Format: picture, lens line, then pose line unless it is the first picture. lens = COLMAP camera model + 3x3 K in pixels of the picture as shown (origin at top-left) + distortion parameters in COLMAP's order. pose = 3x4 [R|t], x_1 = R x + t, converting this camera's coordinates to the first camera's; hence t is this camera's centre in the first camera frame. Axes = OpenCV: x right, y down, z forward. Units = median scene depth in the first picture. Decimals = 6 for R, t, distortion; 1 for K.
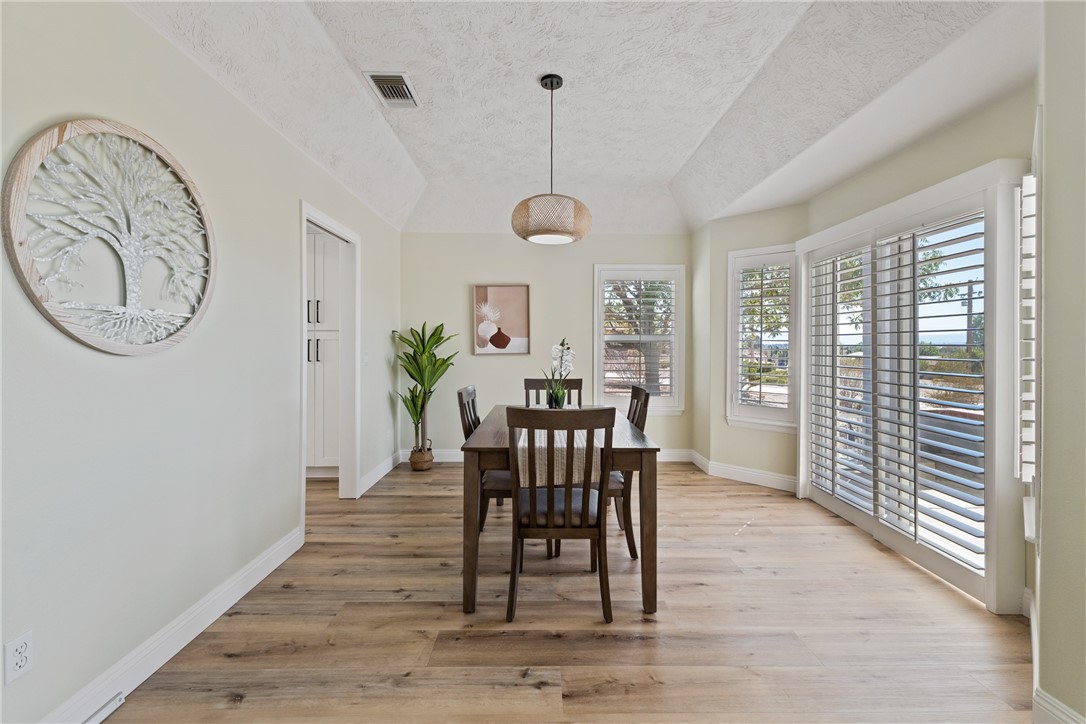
lens RADIAL K [[461.5, 0, 545.9], [0, 461.5, 350.9], [0, 0, 1]] dist [0.001878, 0.000152]
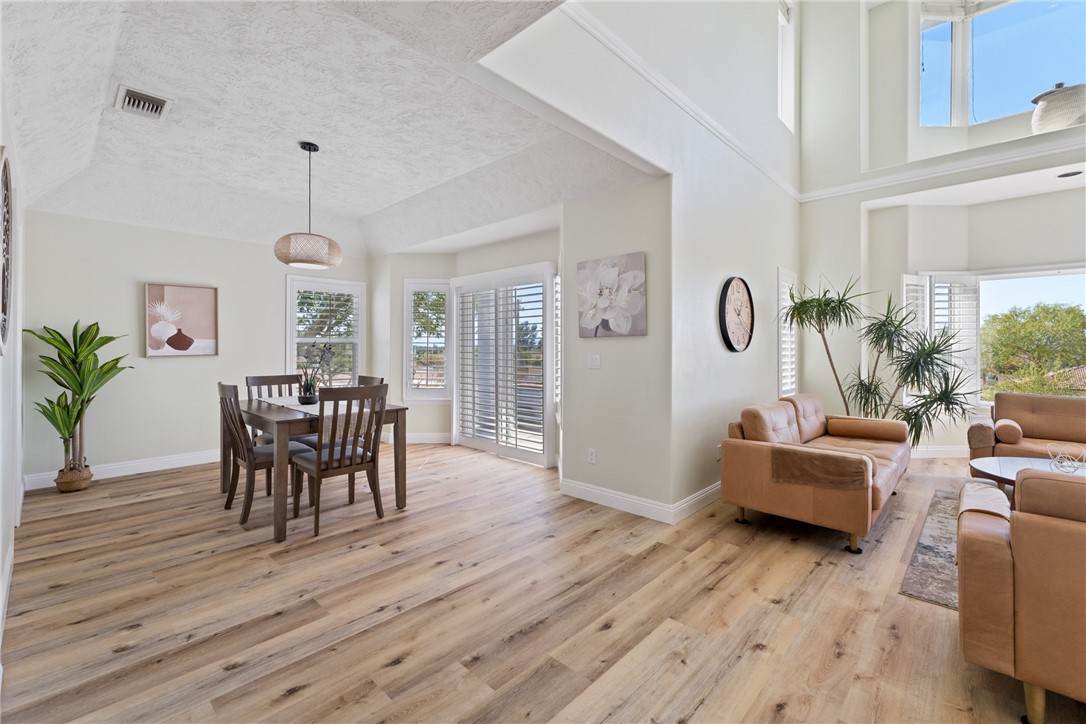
lens RADIAL K [[461.5, 0, 545.9], [0, 461.5, 350.9], [0, 0, 1]] dist [0.001878, 0.000152]
pose [[0.695496, -0.008201, 0.718483, -0.443414], [0.011165, 0.999937, 0.000605, 0.007357], [-0.718443, 0.007601, 0.695545, -0.385952]]
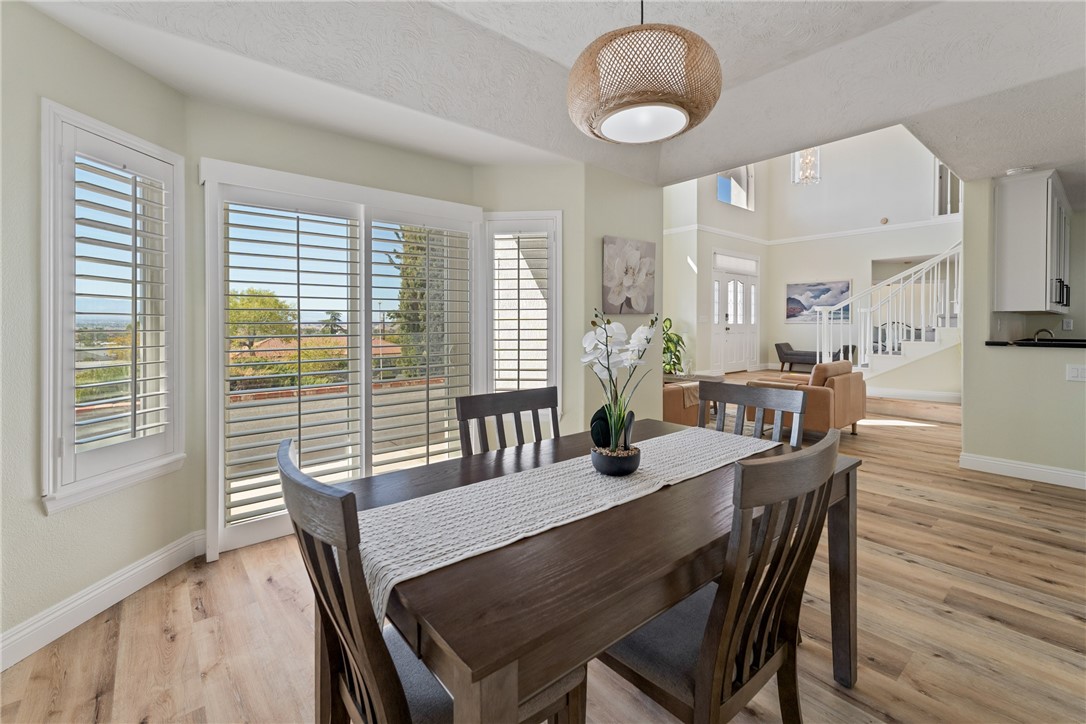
lens RADIAL K [[470.6, 0, 541.7], [0, 470.6, 332.4], [0, 0, 1]] dist [0.000395, -0.000148]
pose [[-0.628262, -0.016701, 0.777822, -0.326021], [0.012564, 0.999421, 0.031607, -0.020871], [-0.777900, 0.029630, -0.627689, 1.371814]]
